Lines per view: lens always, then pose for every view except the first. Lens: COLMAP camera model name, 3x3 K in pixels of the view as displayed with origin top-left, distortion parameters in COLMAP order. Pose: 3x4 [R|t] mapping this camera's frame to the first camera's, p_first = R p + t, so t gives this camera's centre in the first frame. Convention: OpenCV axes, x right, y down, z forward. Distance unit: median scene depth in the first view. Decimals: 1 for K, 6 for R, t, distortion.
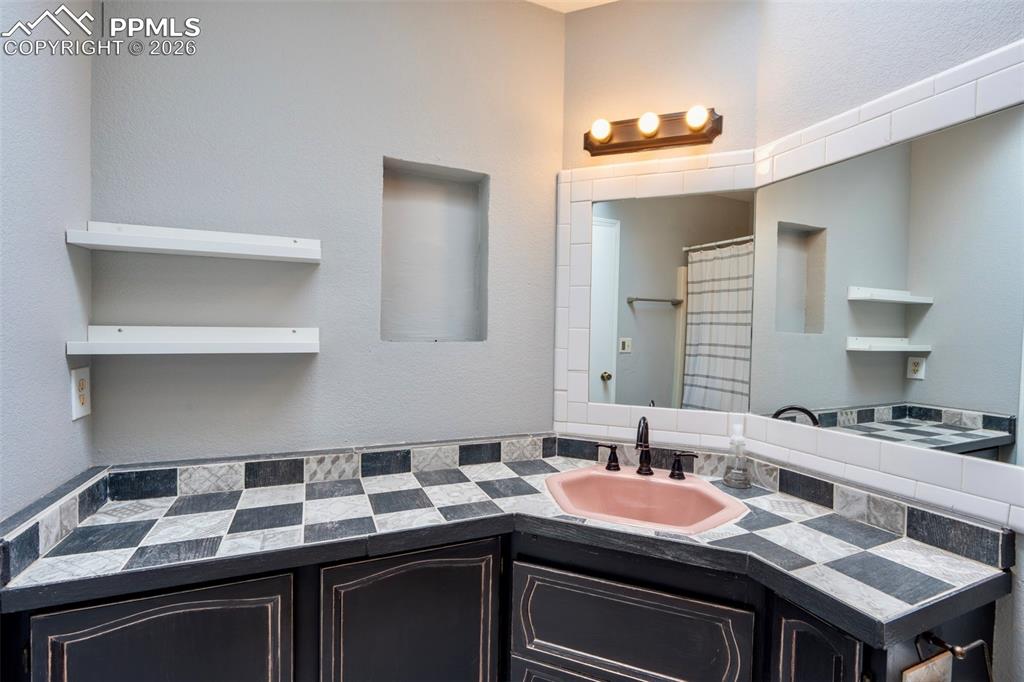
lens RADIAL K [[453.2, 0, 509.6], [0, 453.2, 340.2], [0, 0, 1]] dist [-0.012698, 0.002575]
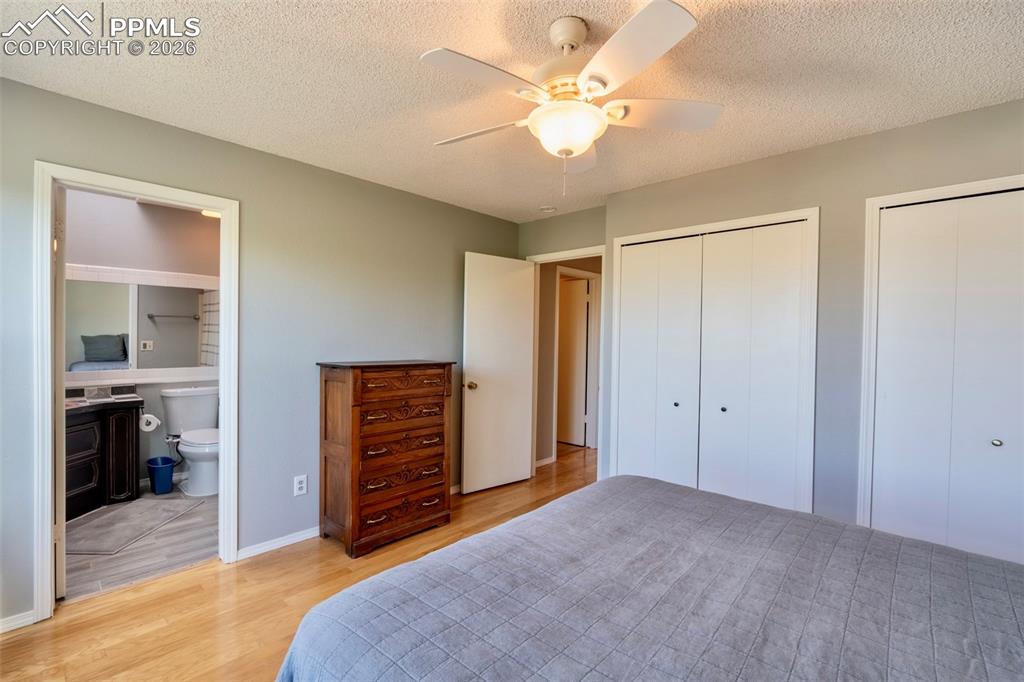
lens RADIAL K [[453.2, 0, 508.5], [0, 453.2, 339.7], [0, 0, 1]] dist [-0.012698, 0.002575]
pose [[-0.406694, -0.033059, 0.912966, -2.701485], [0.000575, 0.999336, 0.036442, -0.098393], [-0.913564, 0.015345, -0.406405, -0.329058]]
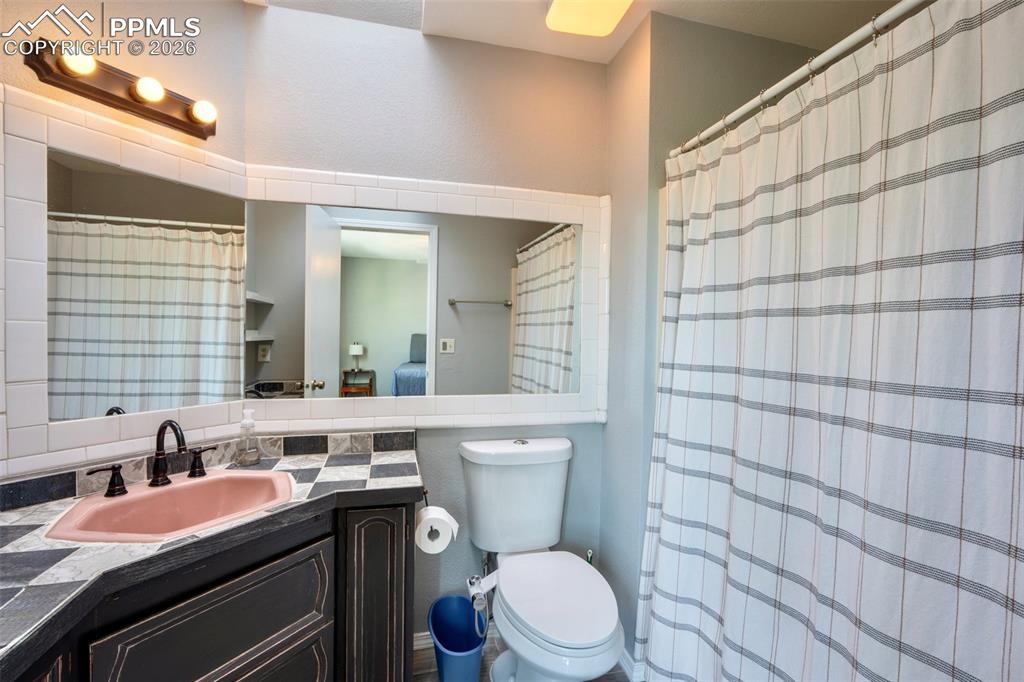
lens RADIAL K [[453.2, 0, 507.1], [0, 453.2, 338.5], [0, 0, 1]] dist [-0.012698, 0.002575]
pose [[0.146613, -0.024714, 0.988885, -0.502680], [0.006936, 0.999689, 0.023956, -0.012115], [-0.989170, 0.003346, 0.146739, 0.196744]]
